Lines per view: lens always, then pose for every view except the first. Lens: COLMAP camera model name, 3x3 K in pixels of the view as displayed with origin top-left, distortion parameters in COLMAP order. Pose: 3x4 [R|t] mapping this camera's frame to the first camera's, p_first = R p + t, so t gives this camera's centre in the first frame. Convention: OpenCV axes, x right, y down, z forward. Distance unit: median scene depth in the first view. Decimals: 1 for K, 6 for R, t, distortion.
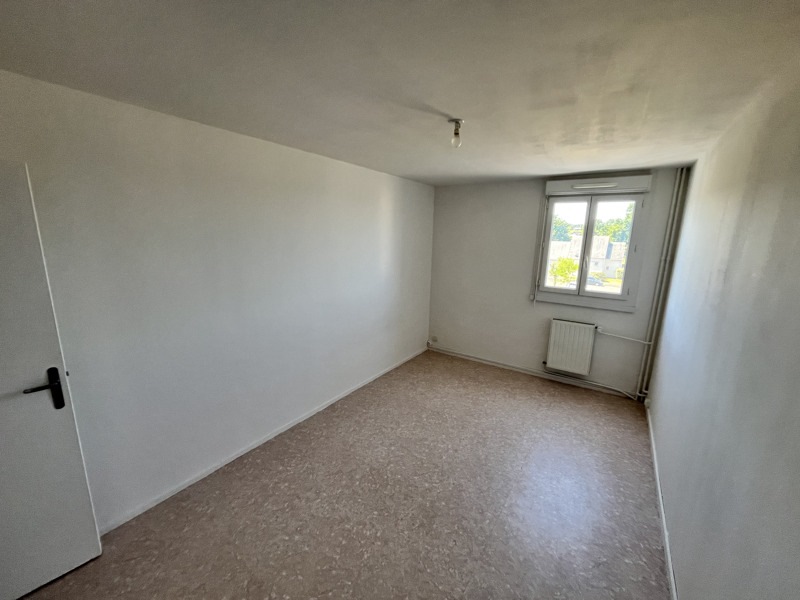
lens RADIAL K [[324.9, 0, 400.0], [0, 324.9, 300.0], [0, 0, 1]] dist [-0.002049, -0.000560]
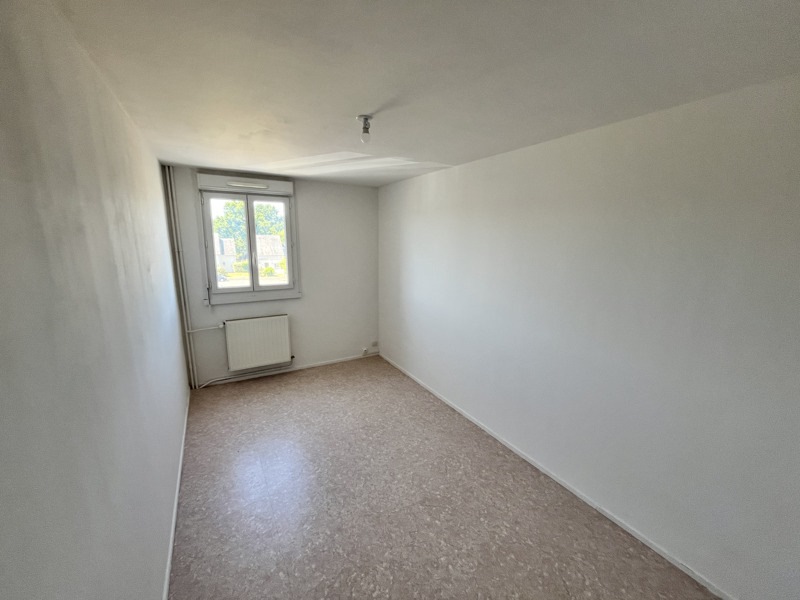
lens RADIAL K [[324.9, 0, 400.0], [0, 324.9, 300.0], [0, 0, 1]] dist [-0.002049, -0.000560]
pose [[0.441824, -0.191174, 0.876495, -0.163782], [0.182240, 0.975785, 0.120967, -0.028850], [-0.878396, 0.106286, 0.465965, 0.121822]]
